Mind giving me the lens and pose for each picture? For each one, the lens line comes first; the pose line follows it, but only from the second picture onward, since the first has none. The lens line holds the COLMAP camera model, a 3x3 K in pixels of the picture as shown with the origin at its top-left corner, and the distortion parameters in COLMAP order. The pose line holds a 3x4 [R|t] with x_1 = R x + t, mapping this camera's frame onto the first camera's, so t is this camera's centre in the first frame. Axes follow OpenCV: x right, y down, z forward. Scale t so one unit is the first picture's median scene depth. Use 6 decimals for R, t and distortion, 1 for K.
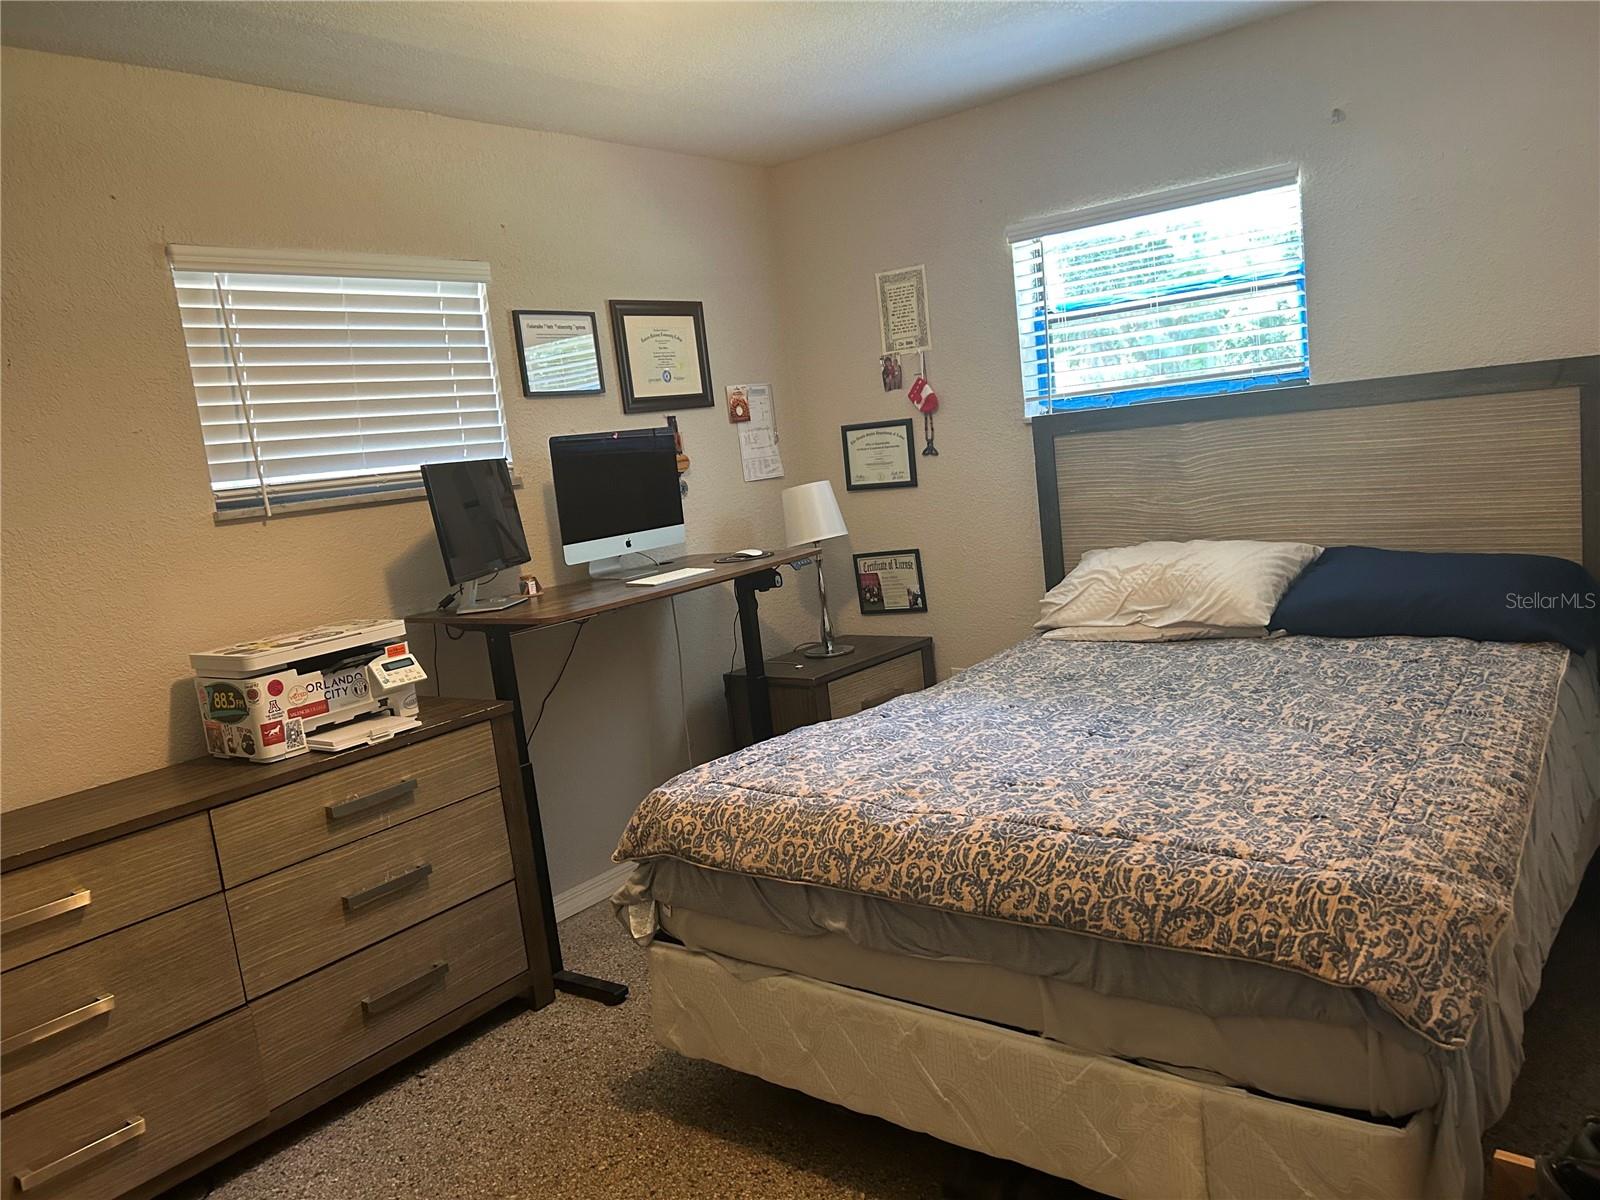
lens RADIAL K [[1191.6, 0, 799.7], [0, 1191.6, 597.1], [0, 0, 1]] dist [0.142545, -0.234462]
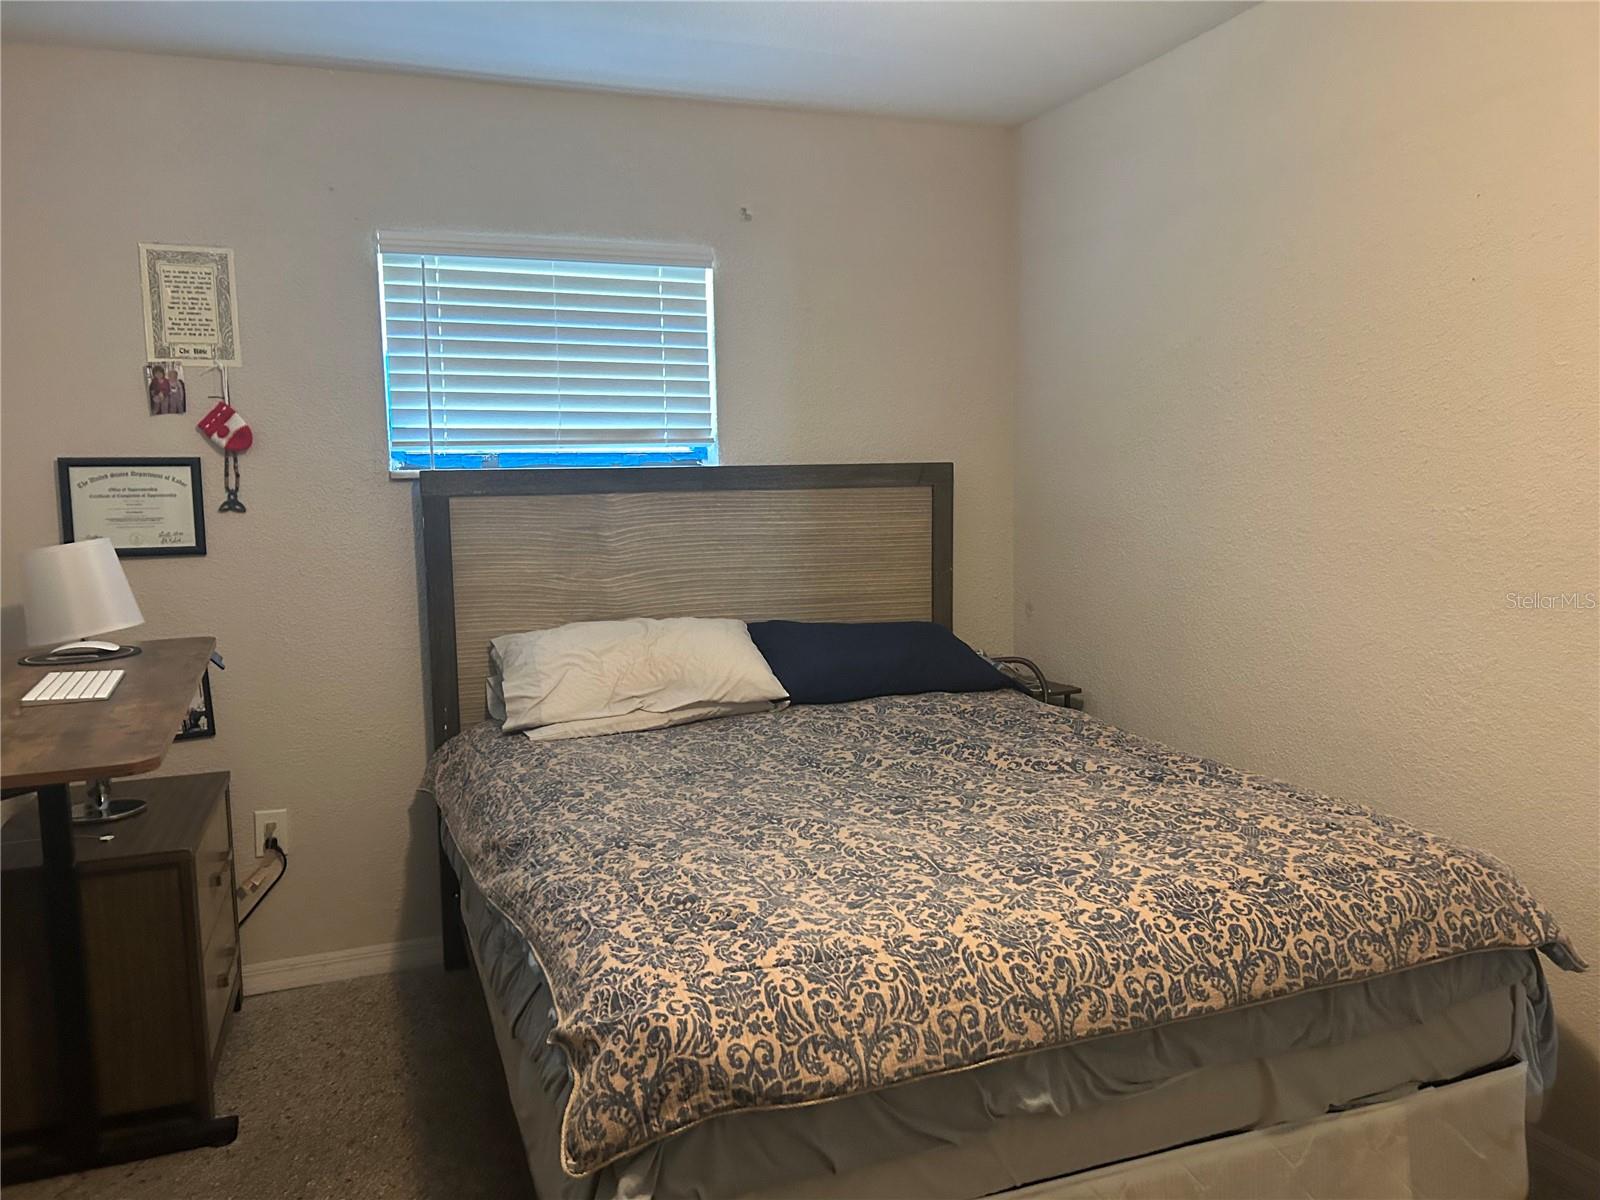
lens RADIAL K [[1196.1, 0, 800.0], [0, 1196.1, 583.6], [0, 0, 1]] dist [0.038110, -0.002037]
pose [[0.514446, 0.020297, 0.857283, -0.445773], [0.078342, 0.994427, -0.070556, 0.000894], [-0.853937, 0.103458, 0.509988, 0.474526]]
